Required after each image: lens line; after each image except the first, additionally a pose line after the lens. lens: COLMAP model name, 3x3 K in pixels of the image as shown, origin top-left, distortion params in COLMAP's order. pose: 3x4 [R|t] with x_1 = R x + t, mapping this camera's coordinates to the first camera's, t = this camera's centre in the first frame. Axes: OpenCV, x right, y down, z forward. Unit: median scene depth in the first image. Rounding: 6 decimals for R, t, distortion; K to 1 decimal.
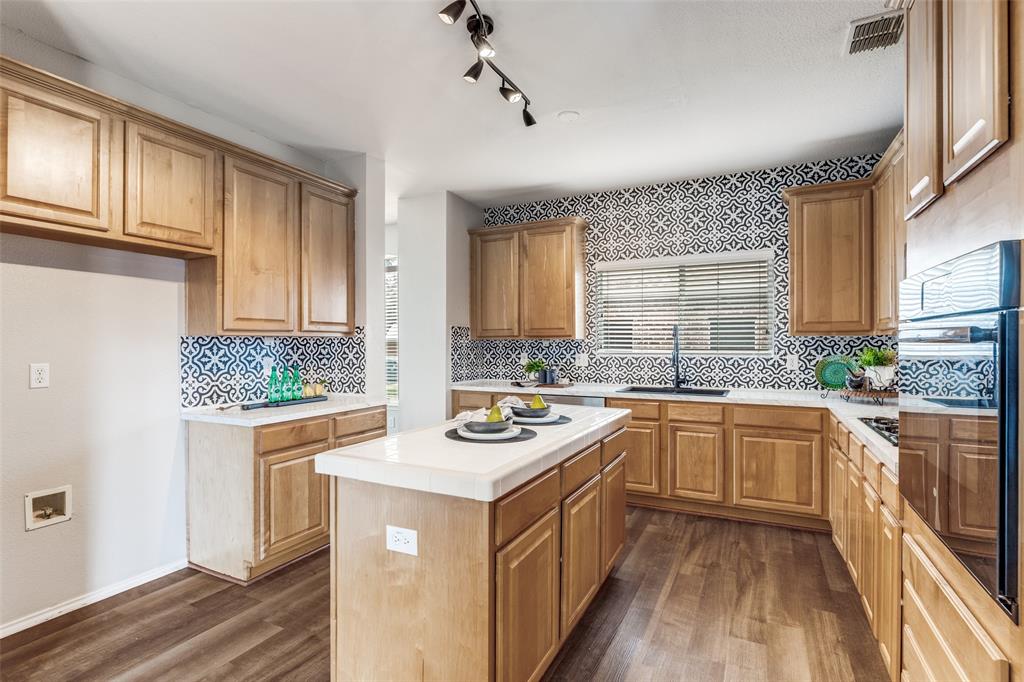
lens RADIAL K [[469.7, 0, 511.4], [0, 469.7, 345.6], [0, 0, 1]] dist [-0.000791, 0.000017]
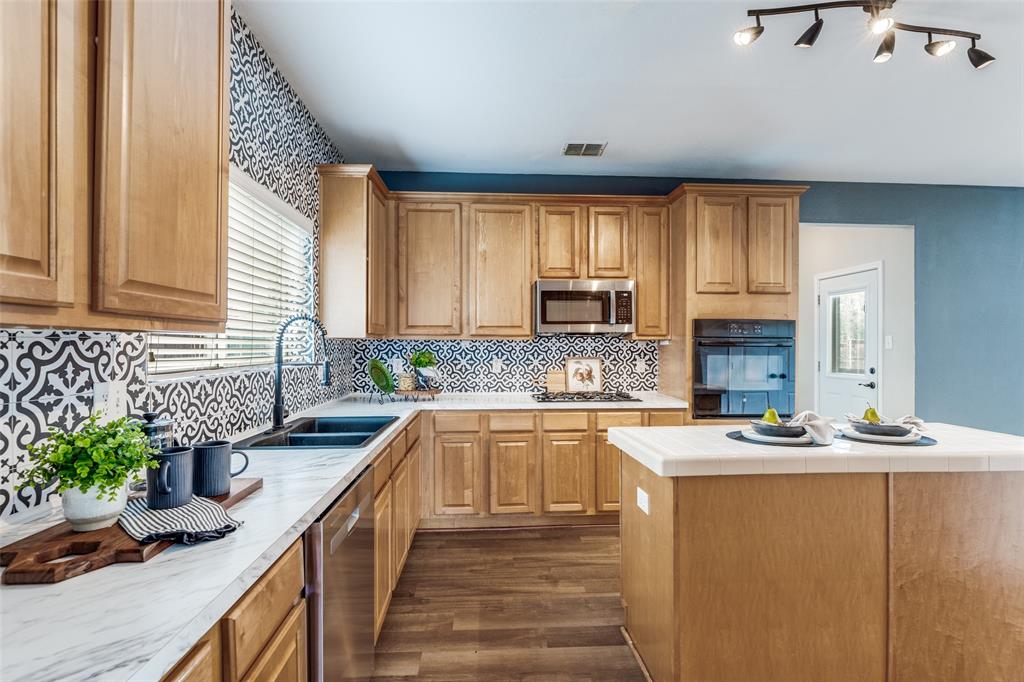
lens RADIAL K [[469.7, 0, 511.4], [0, 469.7, 345.6], [0, 0, 1]] dist [-0.000791, 0.000017]
pose [[-0.482987, 0.003520, 0.875621, -0.373577], [0.001529, 0.999994, -0.003176, -0.007370], [-0.875626, -0.000195, -0.482989, 1.491293]]
